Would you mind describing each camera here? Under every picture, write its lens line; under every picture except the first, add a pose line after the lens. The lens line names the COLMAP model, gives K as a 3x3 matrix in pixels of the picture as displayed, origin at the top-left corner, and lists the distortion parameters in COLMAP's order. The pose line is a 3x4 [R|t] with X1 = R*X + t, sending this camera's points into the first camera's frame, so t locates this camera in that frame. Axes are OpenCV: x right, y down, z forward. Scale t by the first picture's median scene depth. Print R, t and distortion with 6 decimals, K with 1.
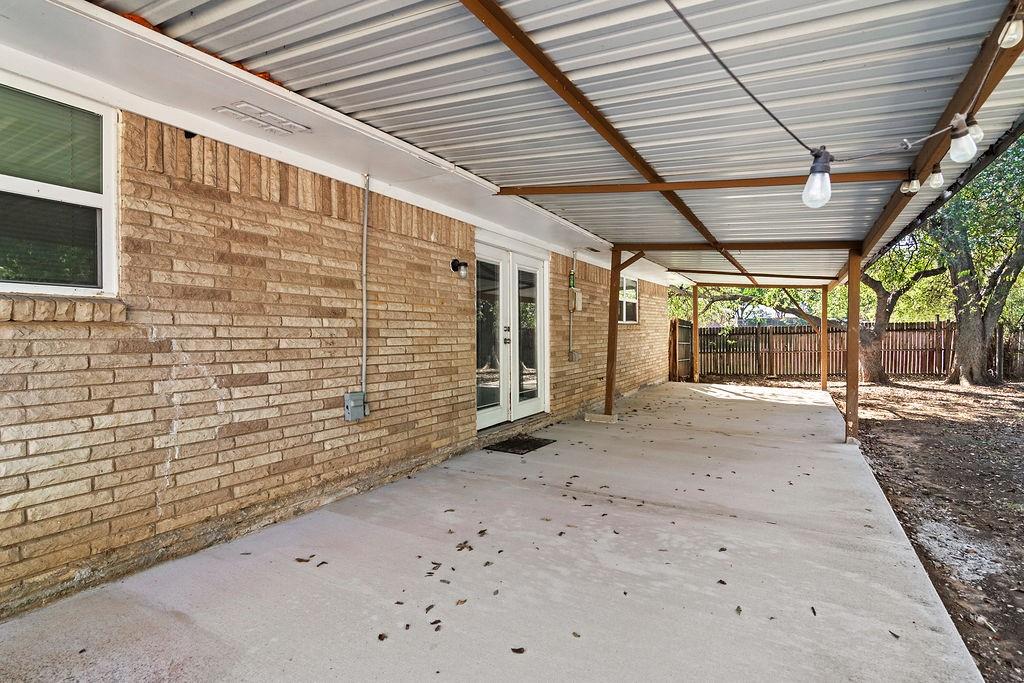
lens RADIAL K [[468.1, 0, 509.2], [0, 468.1, 329.7], [0, 0, 1]] dist [0.009859, 0.000118]
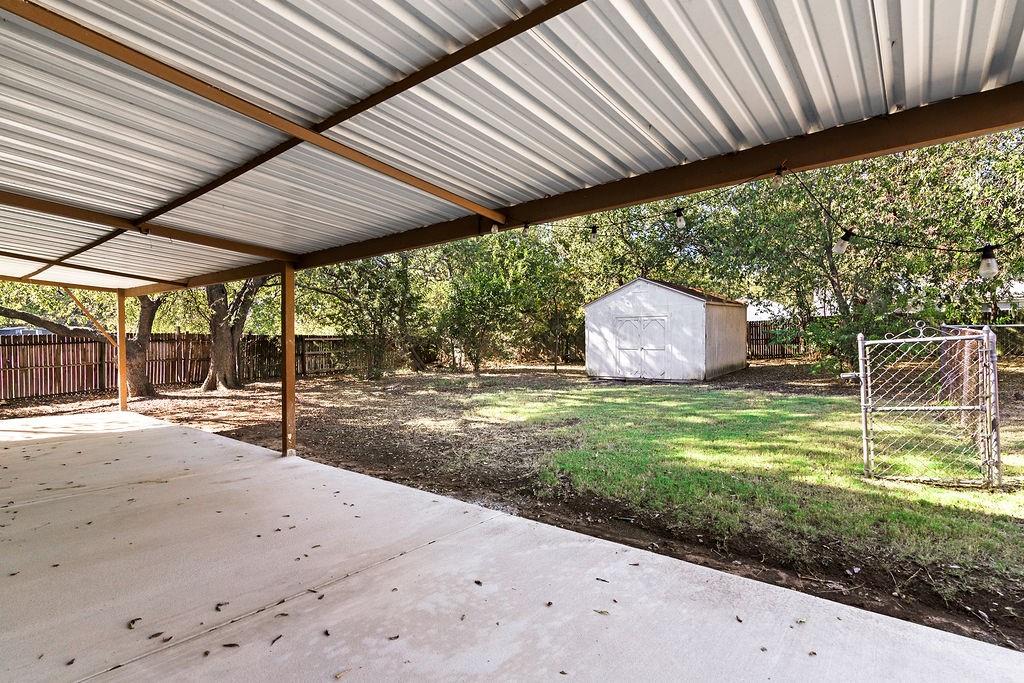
lens RADIAL K [[503.9, 0, 512.0], [0, 503.9, 341.5], [0, 0, 1]] dist [-0.000180, 0.000105]
pose [[0.217656, 0.001286, 0.976025, -0.216836], [-0.004110, 0.999991, -0.000401, -0.000304], [-0.976017, -0.003924, 0.217660, 0.321696]]
